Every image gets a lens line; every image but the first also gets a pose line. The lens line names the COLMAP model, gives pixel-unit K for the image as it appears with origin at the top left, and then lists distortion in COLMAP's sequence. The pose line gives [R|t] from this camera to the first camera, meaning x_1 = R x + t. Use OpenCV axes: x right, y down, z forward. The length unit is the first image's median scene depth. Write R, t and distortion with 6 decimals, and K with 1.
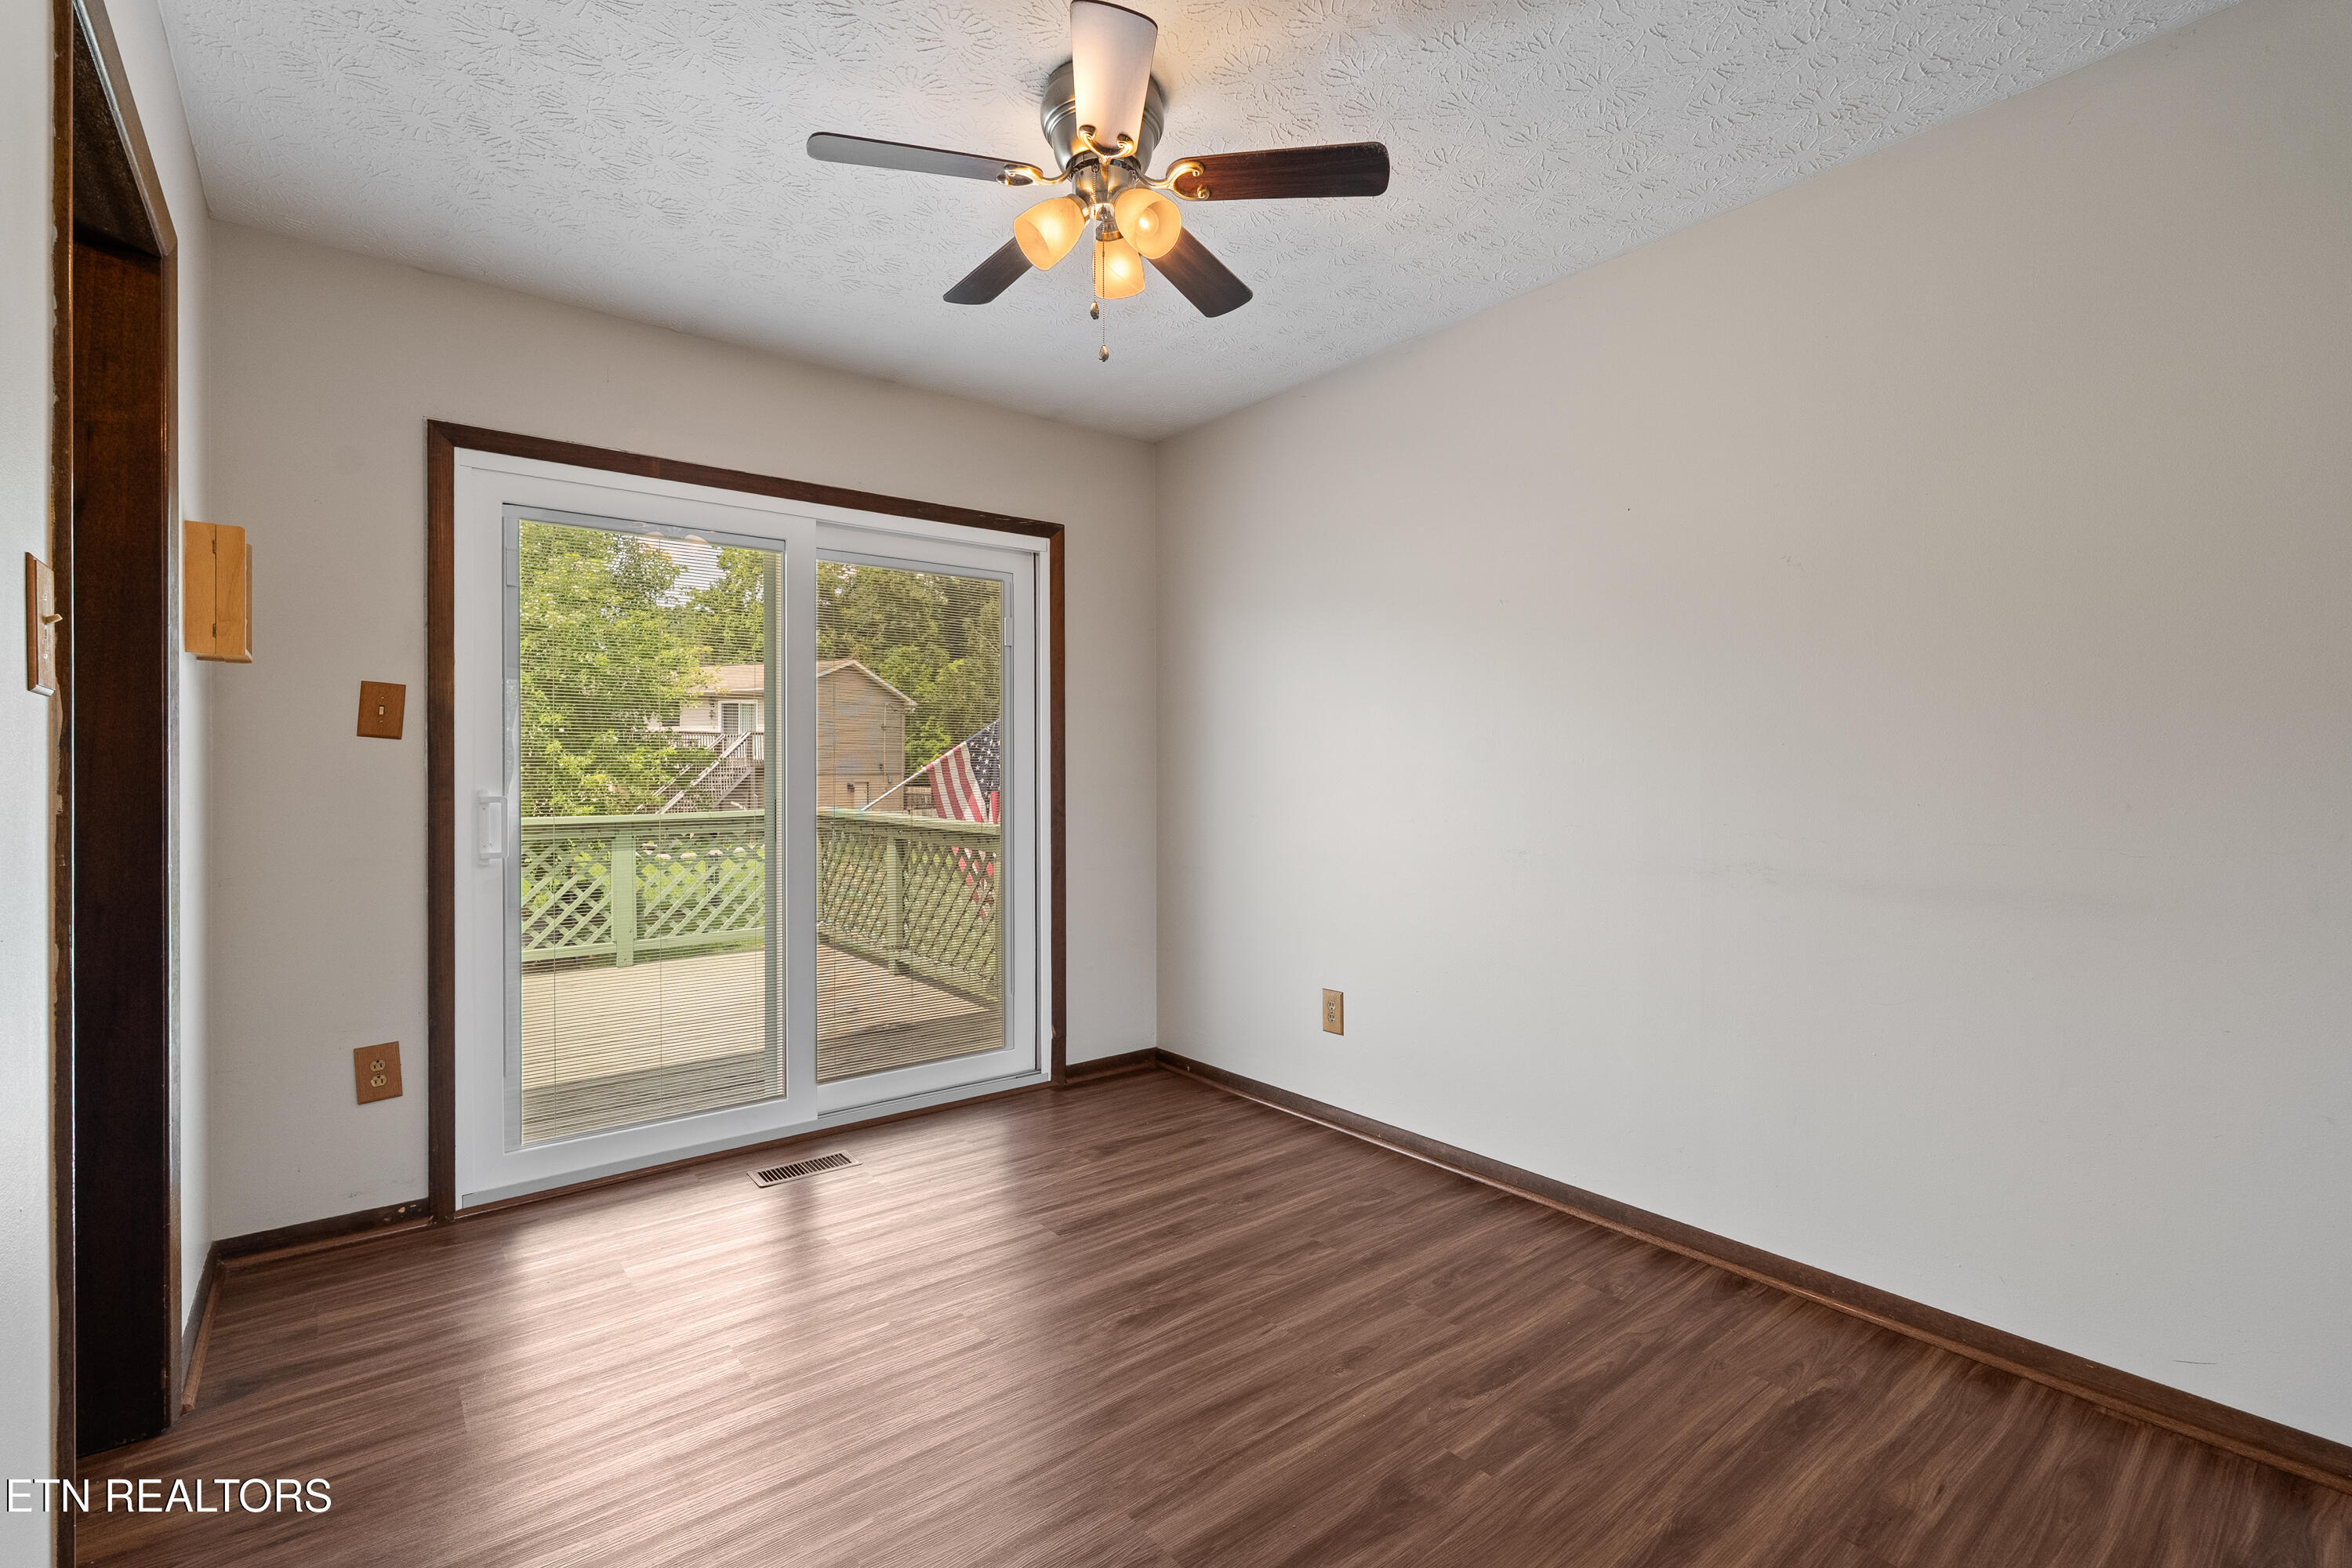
lens RADIAL K [[1028.2, 0, 1174.2], [0, 1028.2, 775.7], [0, 0, 1]] dist [-0.001986, -0.000291]
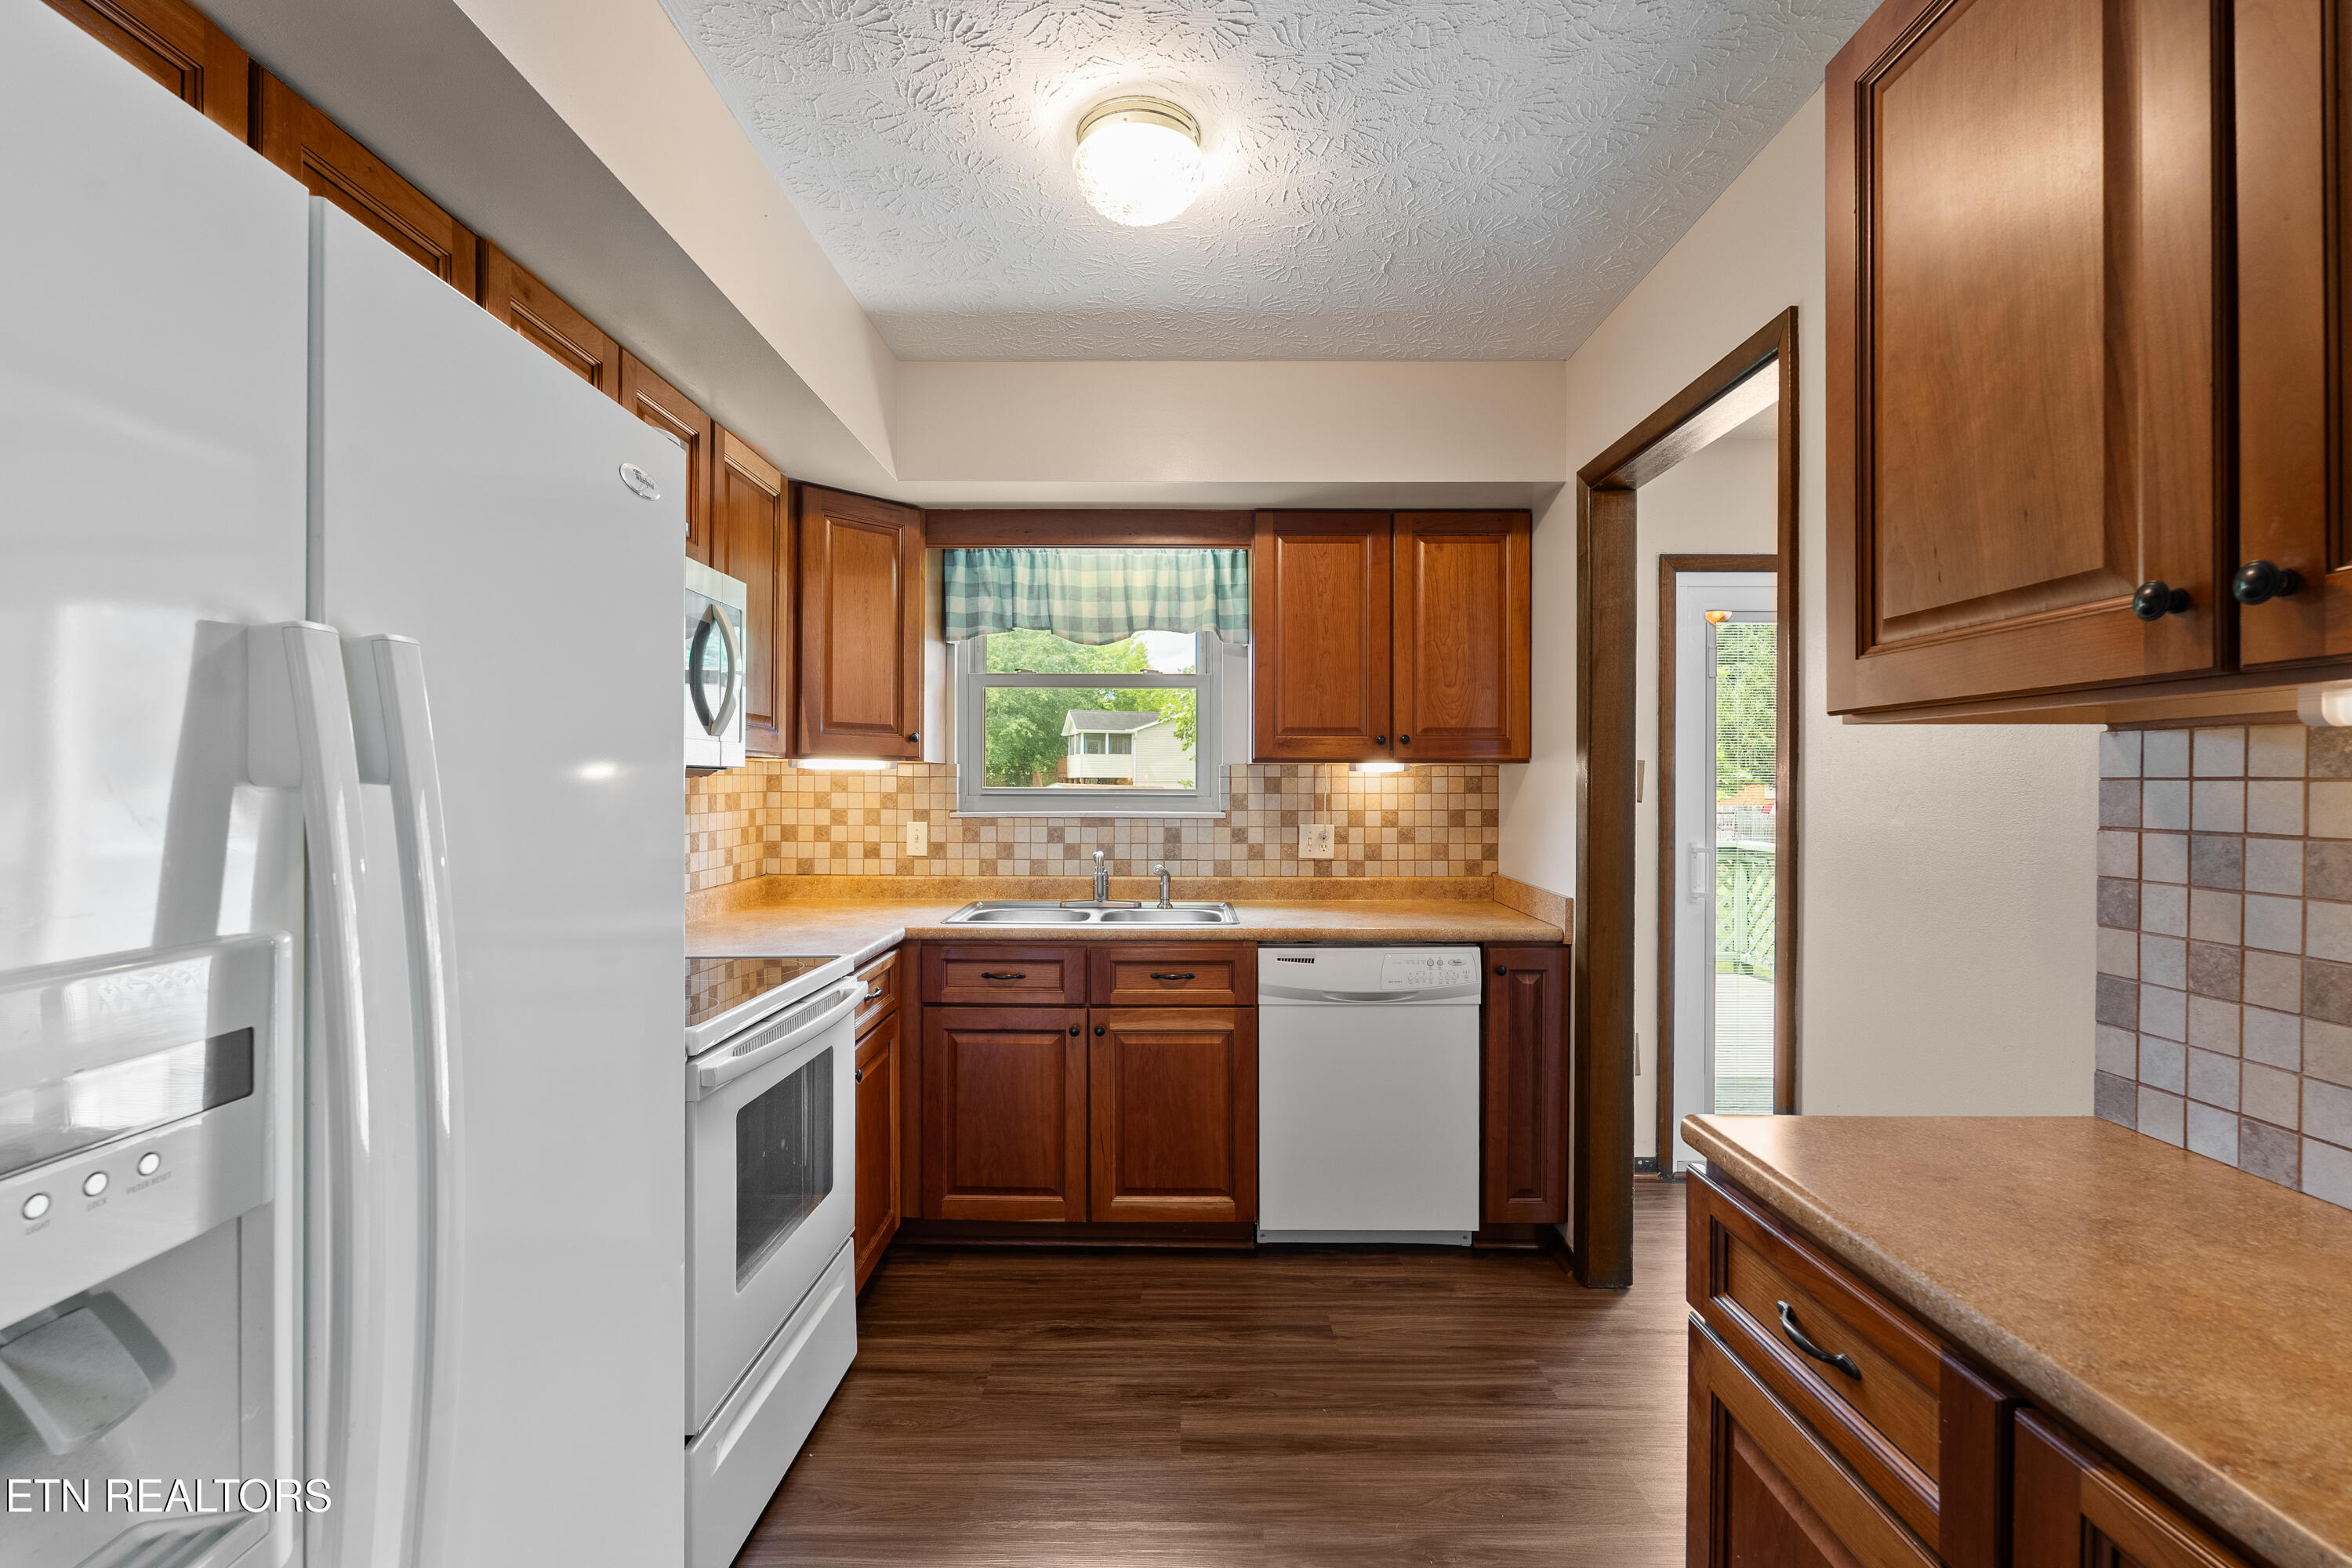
lens RADIAL K [[1028.2, 0, 1175.3], [0, 1028.2, 783.0], [0, 0, 1]] dist [-0.001986, -0.000291]
pose [[0.782303, 0.002617, -0.622893, -0.279029], [-0.005908, 0.999977, -0.003218, -0.036226], [0.622870, 0.006197, 0.782301, -0.272941]]
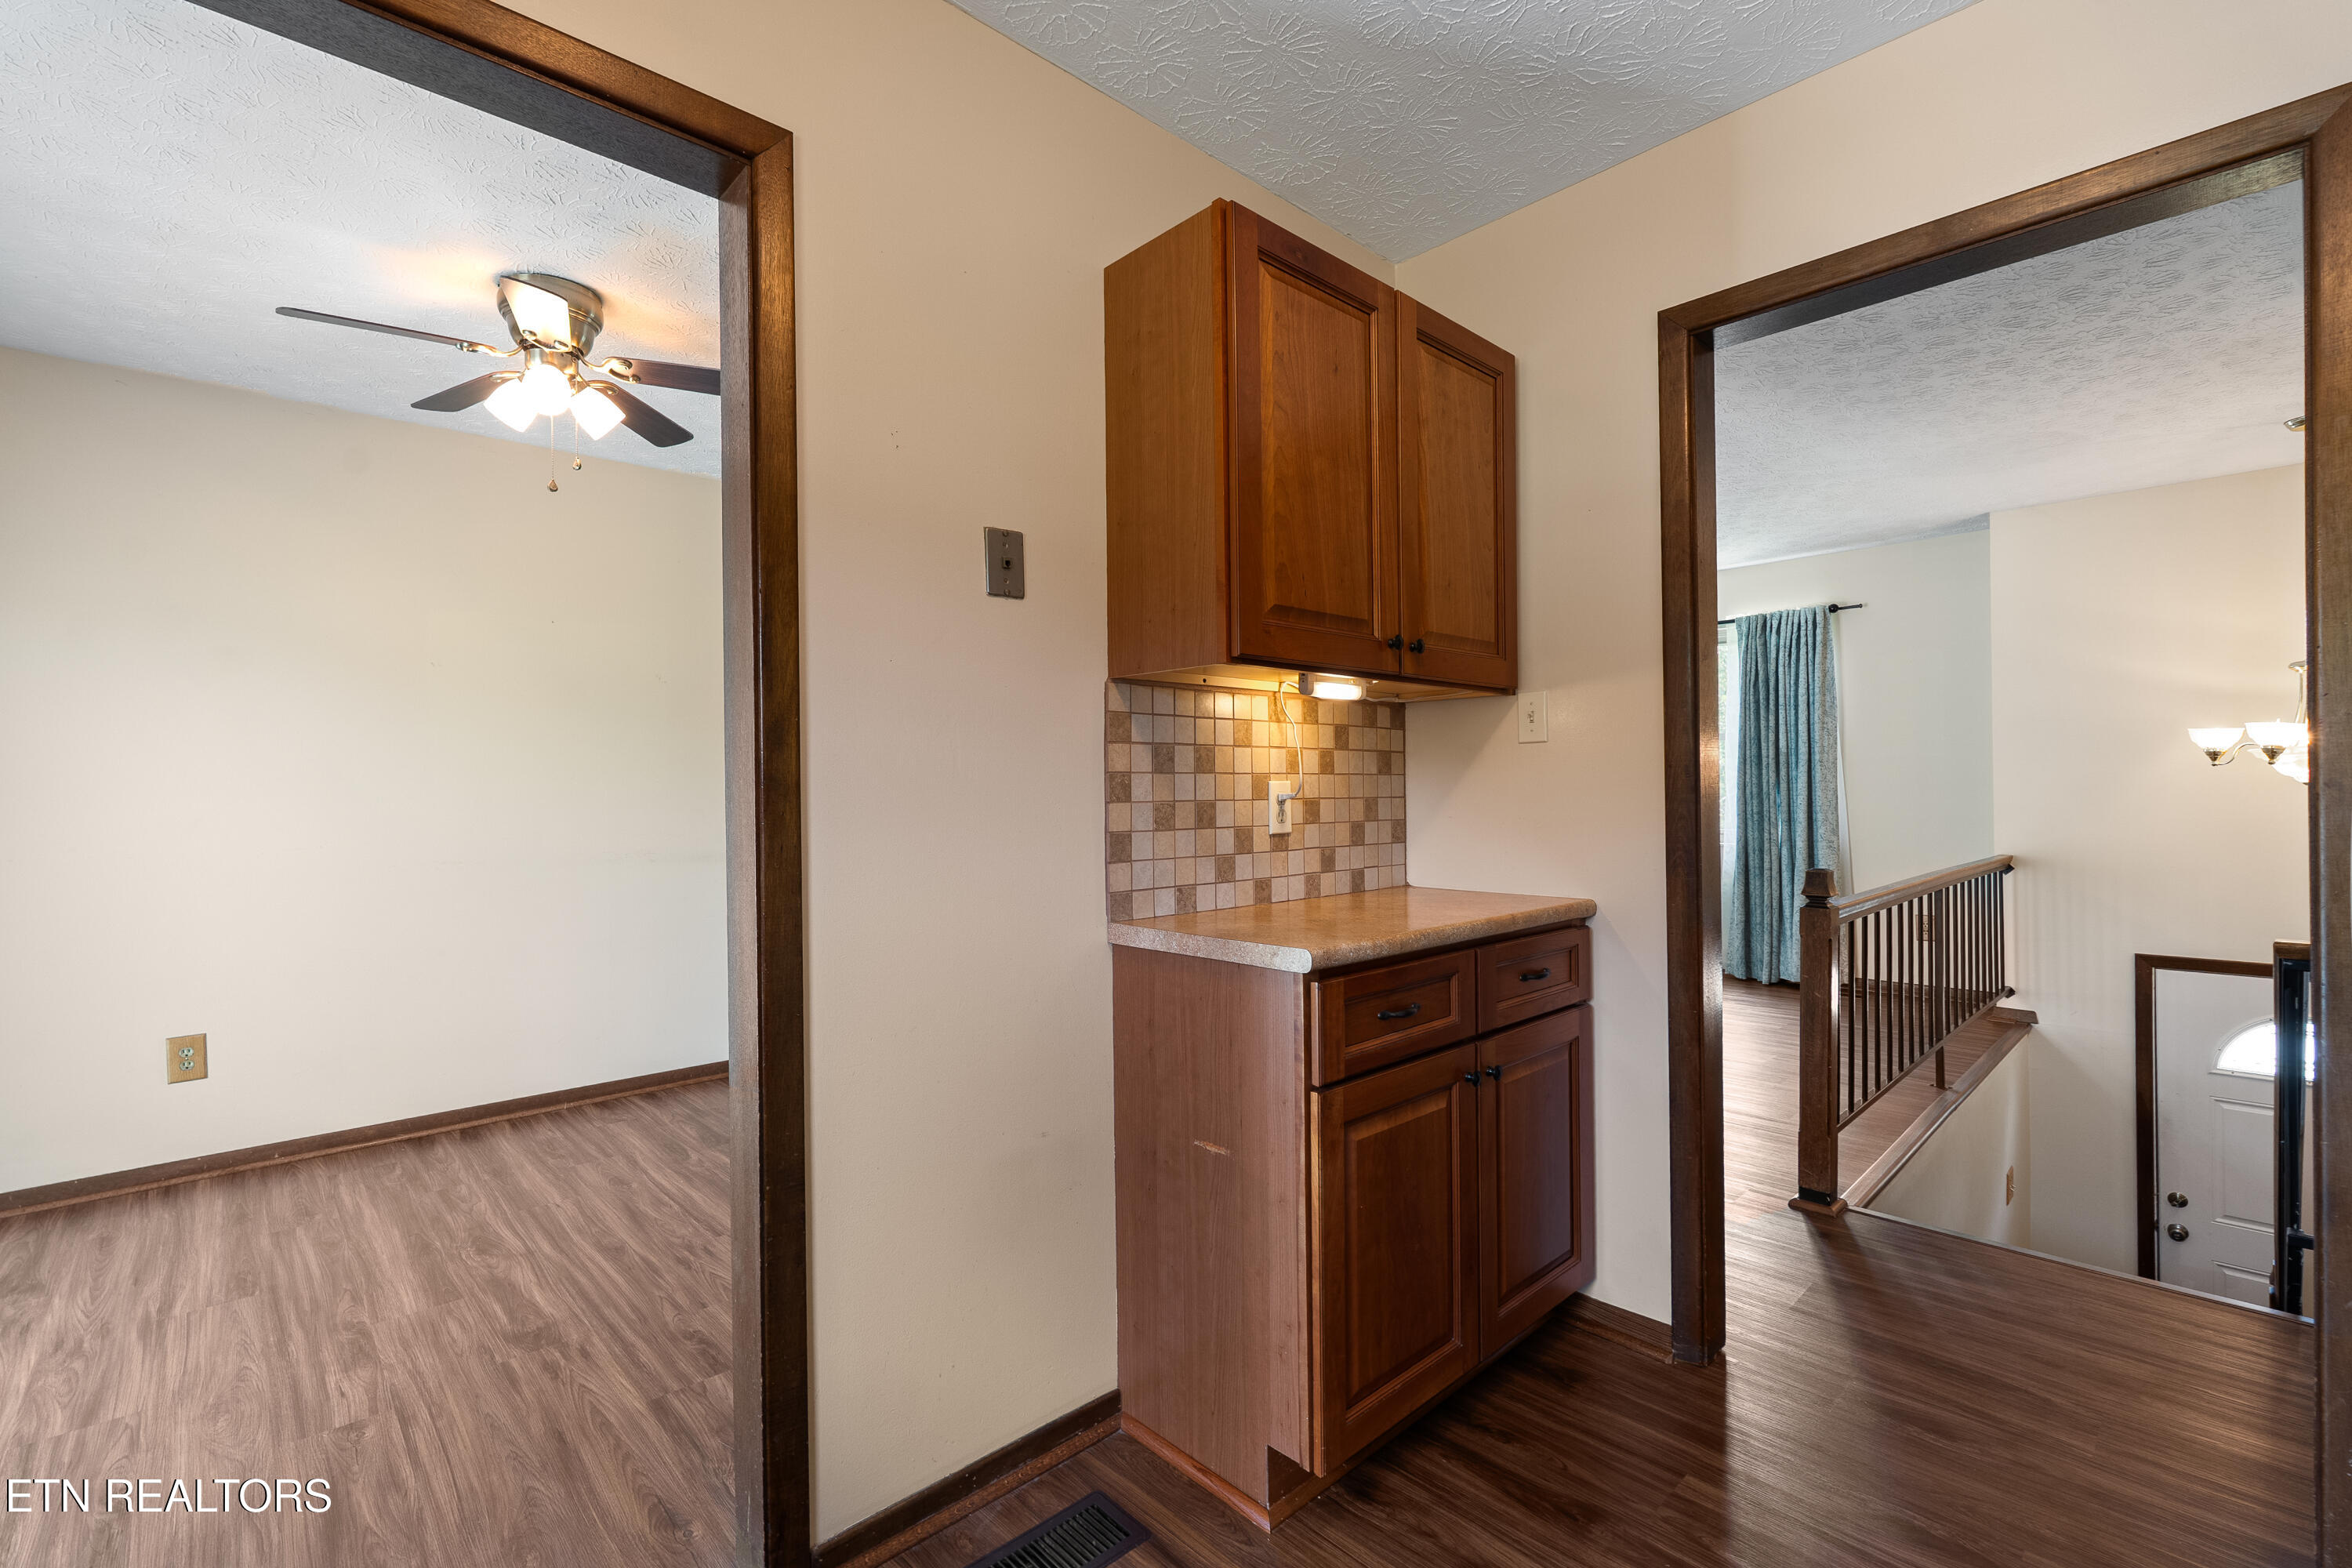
lens RADIAL K [[1028.2, 0, 1175.4], [0, 1028.2, 784.0], [0, 0, 1]] dist [-0.001986, -0.000291]
pose [[-0.081084, 0.008170, 0.996674, -0.761580], [0.013760, 0.999880, -0.007077, -0.000367], [-0.996612, 0.013140, -0.081187, 0.159755]]
